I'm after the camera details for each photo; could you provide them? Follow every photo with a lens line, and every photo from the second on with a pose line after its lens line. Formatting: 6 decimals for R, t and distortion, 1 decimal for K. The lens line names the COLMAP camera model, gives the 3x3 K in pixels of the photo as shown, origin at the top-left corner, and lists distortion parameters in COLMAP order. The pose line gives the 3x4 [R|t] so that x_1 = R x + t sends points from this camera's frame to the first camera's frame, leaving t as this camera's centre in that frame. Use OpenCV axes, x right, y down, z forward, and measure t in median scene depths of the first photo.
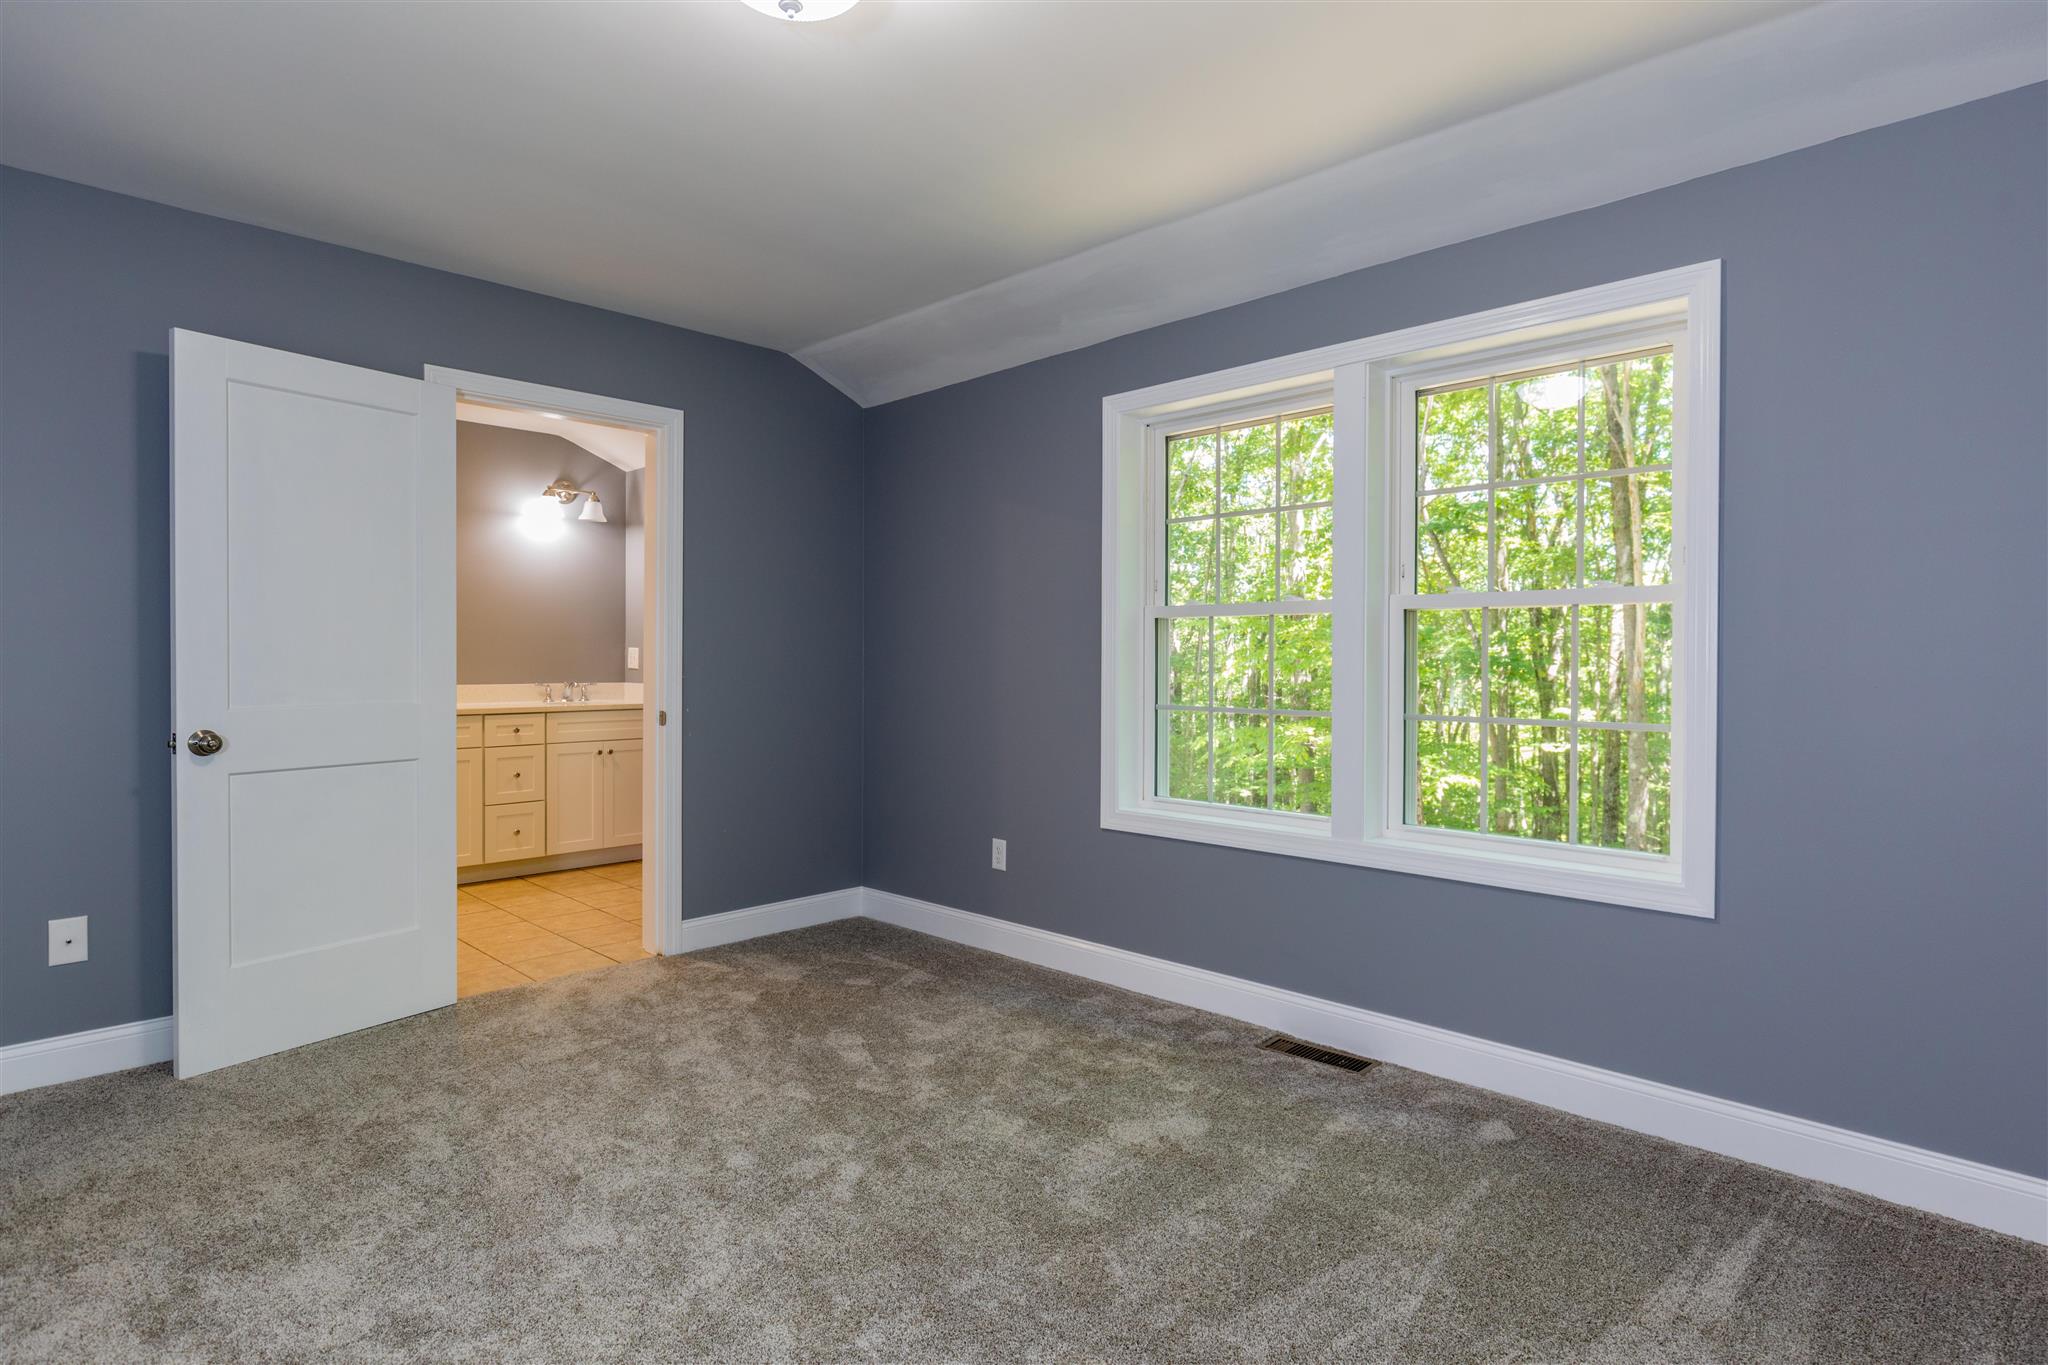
lens RADIAL K [[1035.9, 0, 1025.0], [0, 1035.9, 667.9], [0, 0, 1]] dist [0.000358, -0.000022]
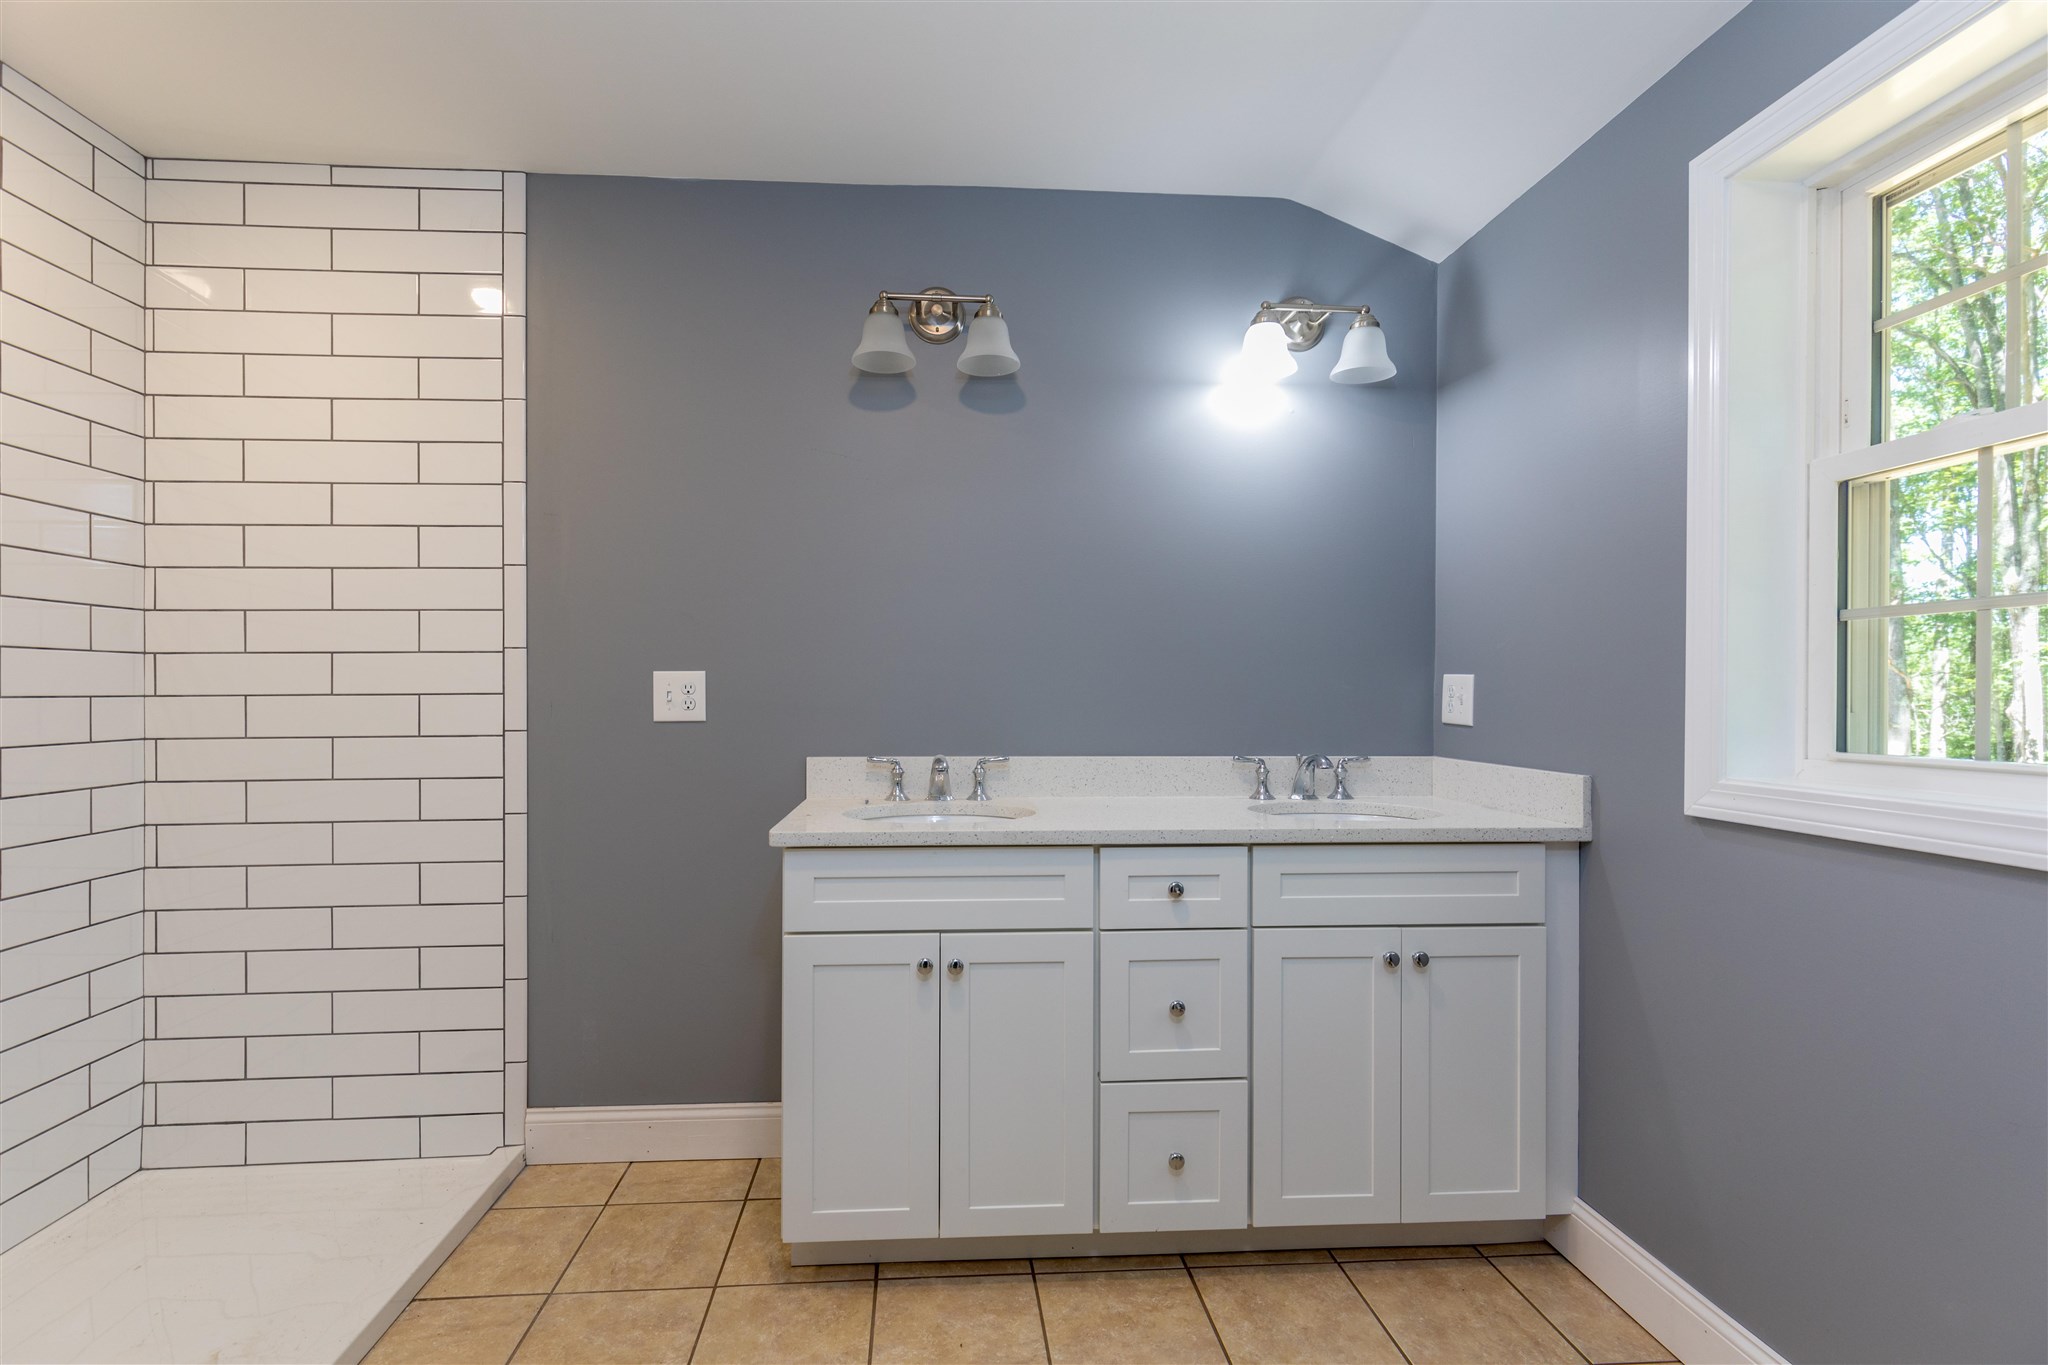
lens RADIAL K [[922.9, 0, 1015.8], [0, 922.9, 690.5], [0, 0, 1]] dist [0.002045, -0.000685]
pose [[0.752191, -0.004137, -0.658932, -0.295850], [-0.006788, 0.999879, -0.014027, -0.006590], [0.658910, 0.015024, 0.752072, 0.668716]]
